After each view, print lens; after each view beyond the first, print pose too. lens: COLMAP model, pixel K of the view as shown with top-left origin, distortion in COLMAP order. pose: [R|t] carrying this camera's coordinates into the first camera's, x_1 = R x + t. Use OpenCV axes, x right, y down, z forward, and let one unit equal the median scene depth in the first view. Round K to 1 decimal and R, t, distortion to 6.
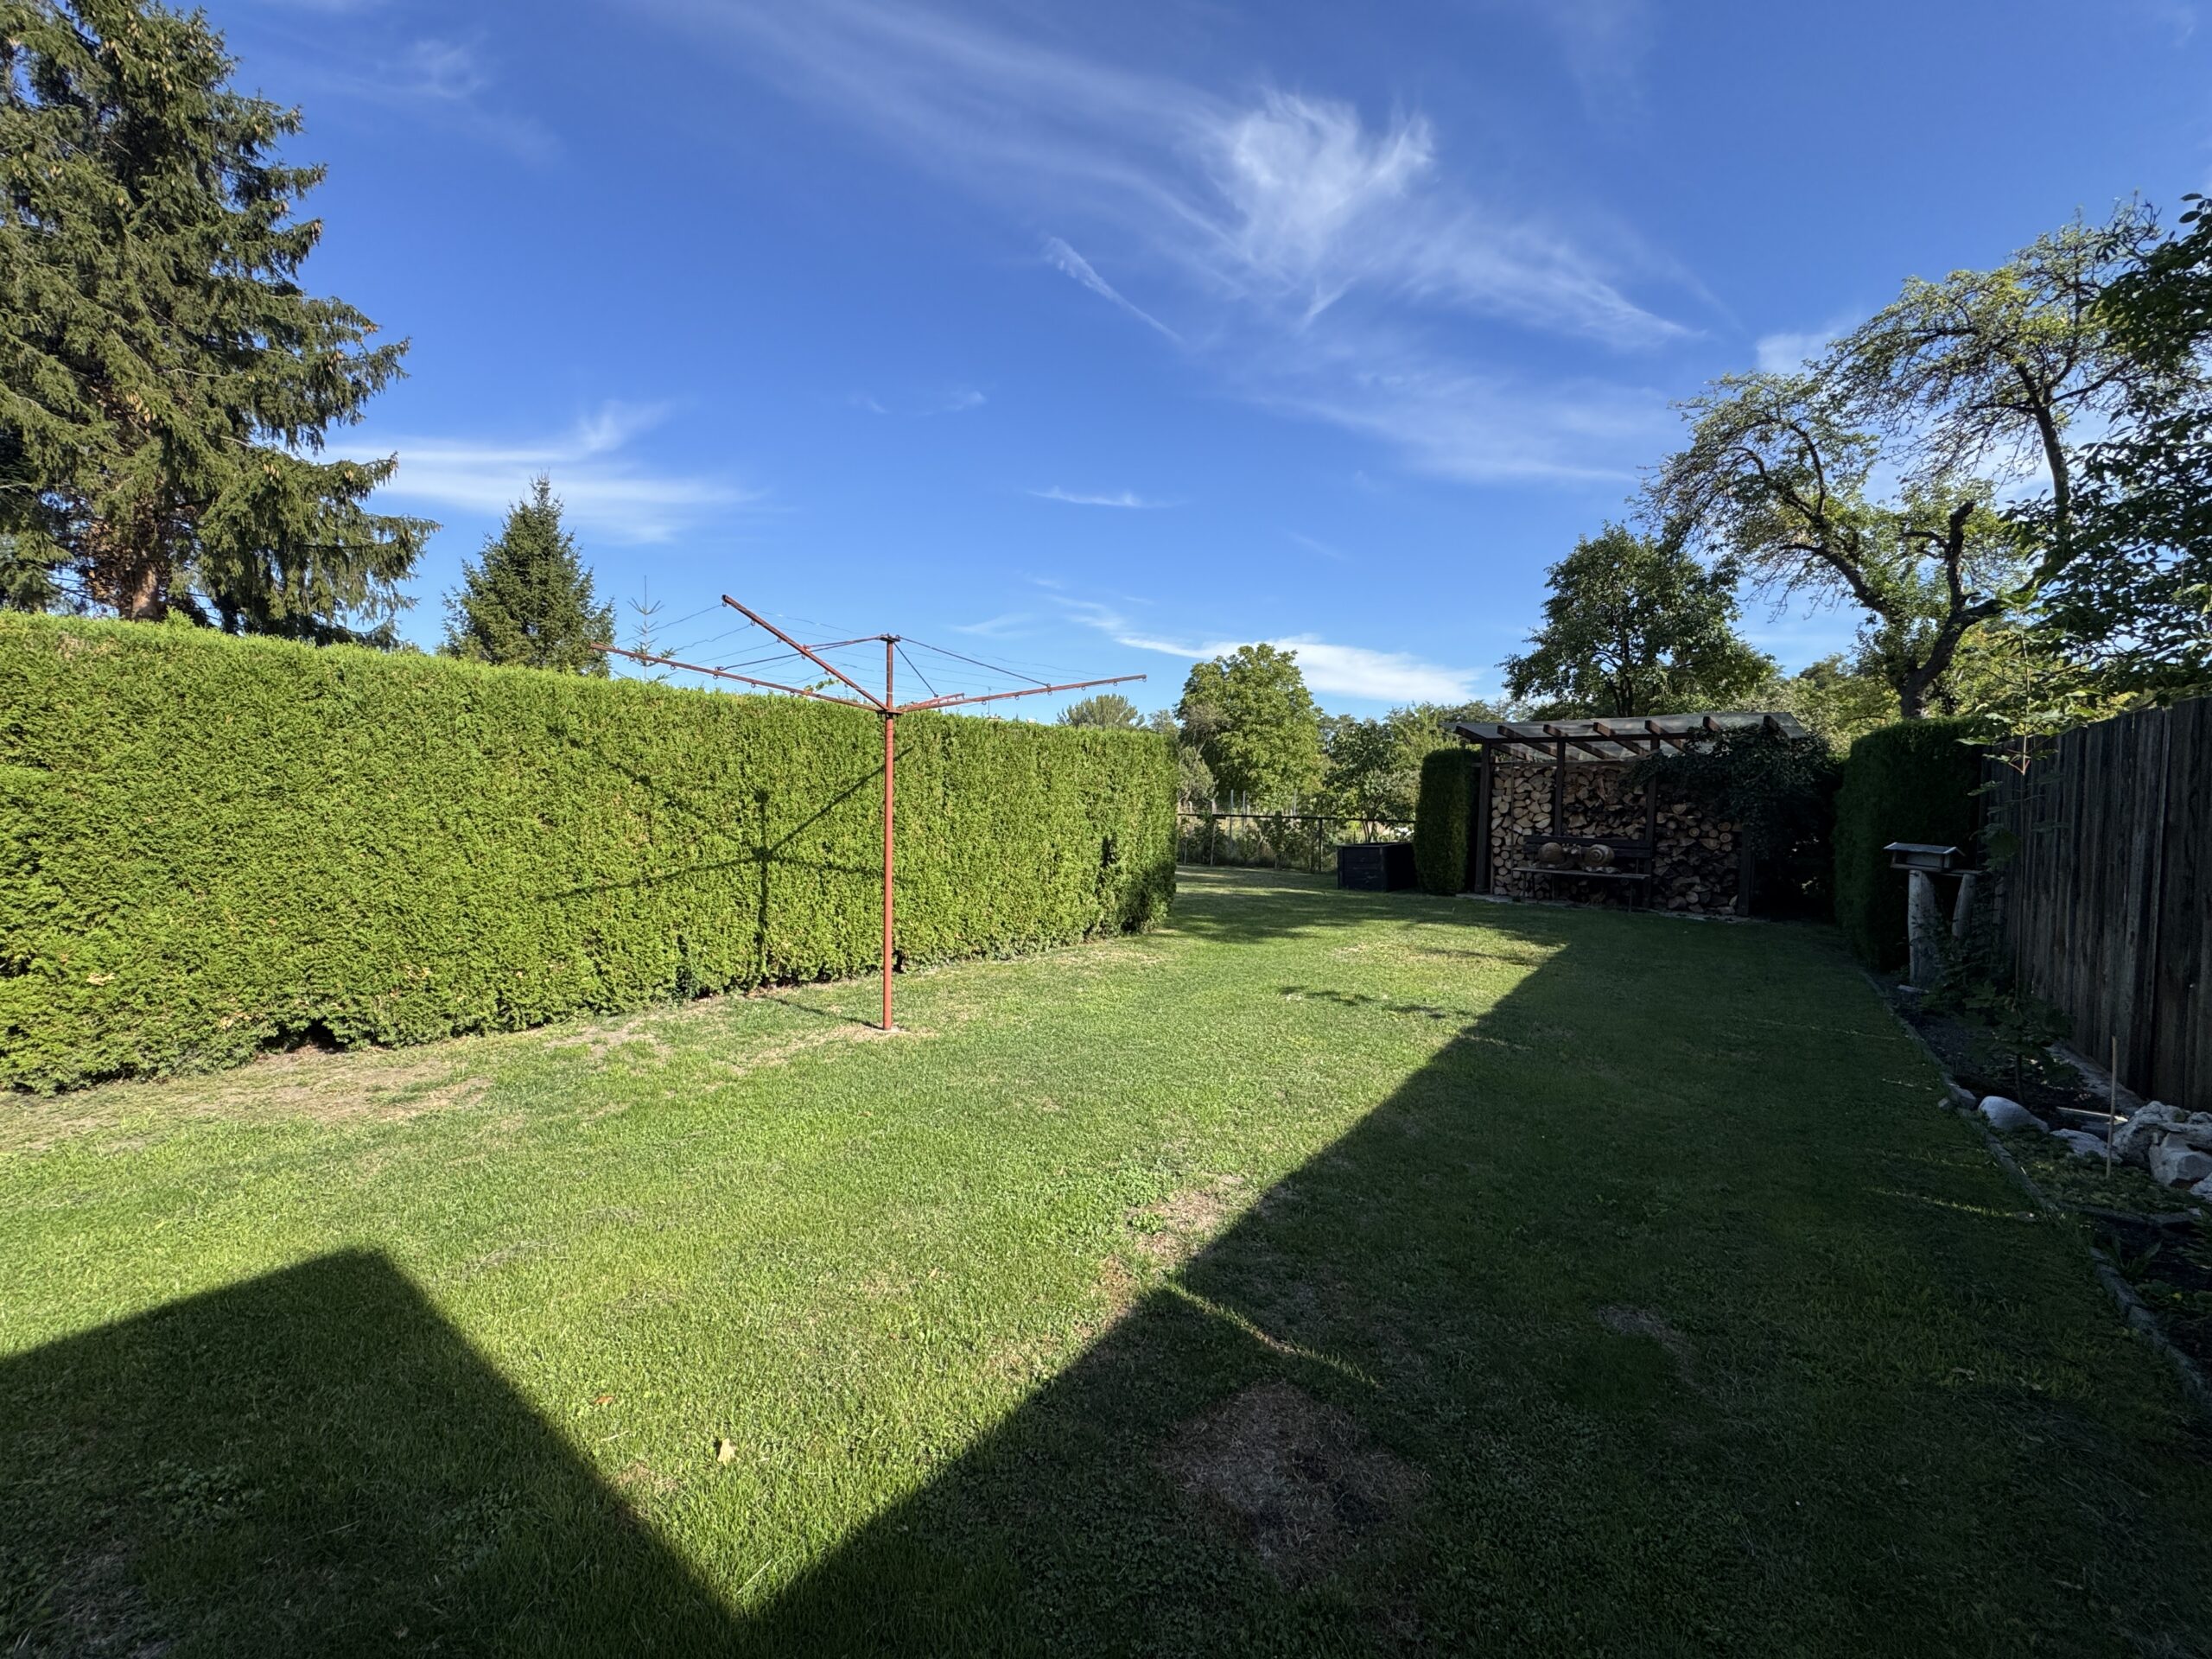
lens RADIAL K [[886.6, 0, 1109.1], [0, 886.6, 829.2], [0, 0, 1]] dist [-0.001281, -0.000255]
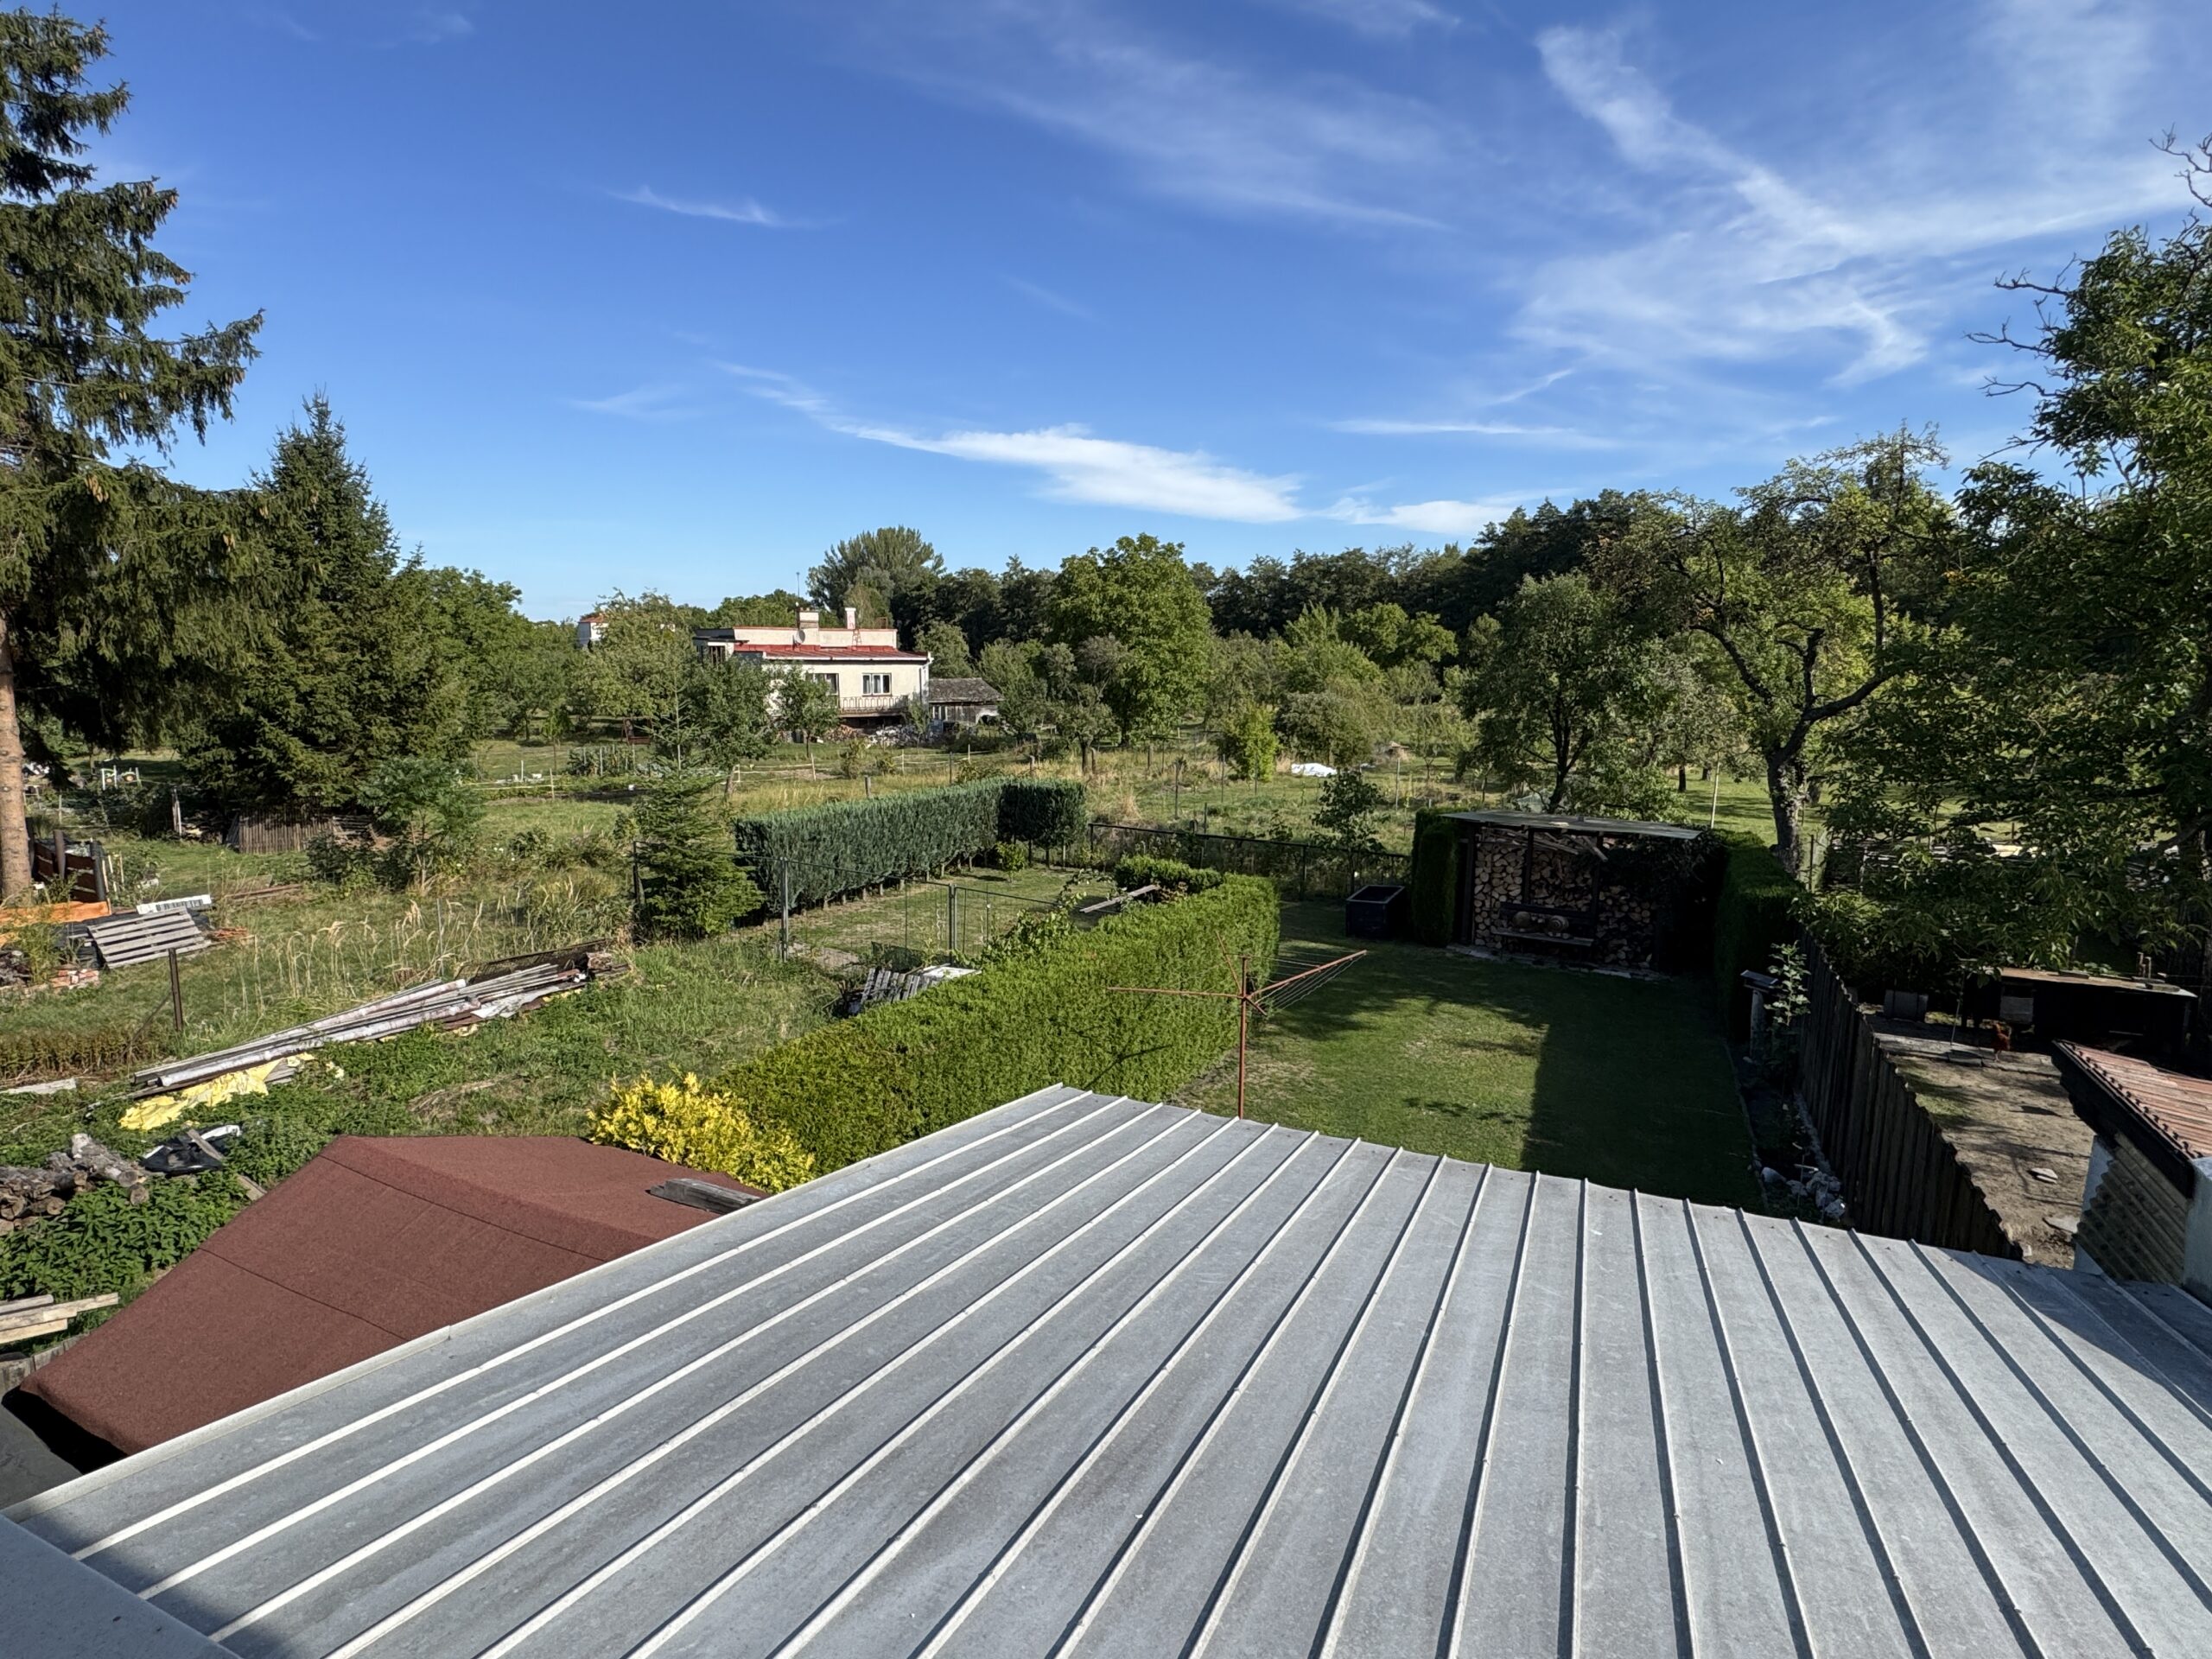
lens RADIAL K [[1164.9, 0, 1106.0], [0, 1164.9, 829.5], [0, 0, 1]] dist [-0.011810, -0.000063]
pose [[0.979286, -0.044558, 0.197517, -0.260292], [0.018082, 0.990833, 0.133877, -0.211948], [-0.201672, -0.127532, 0.971115, -0.307828]]
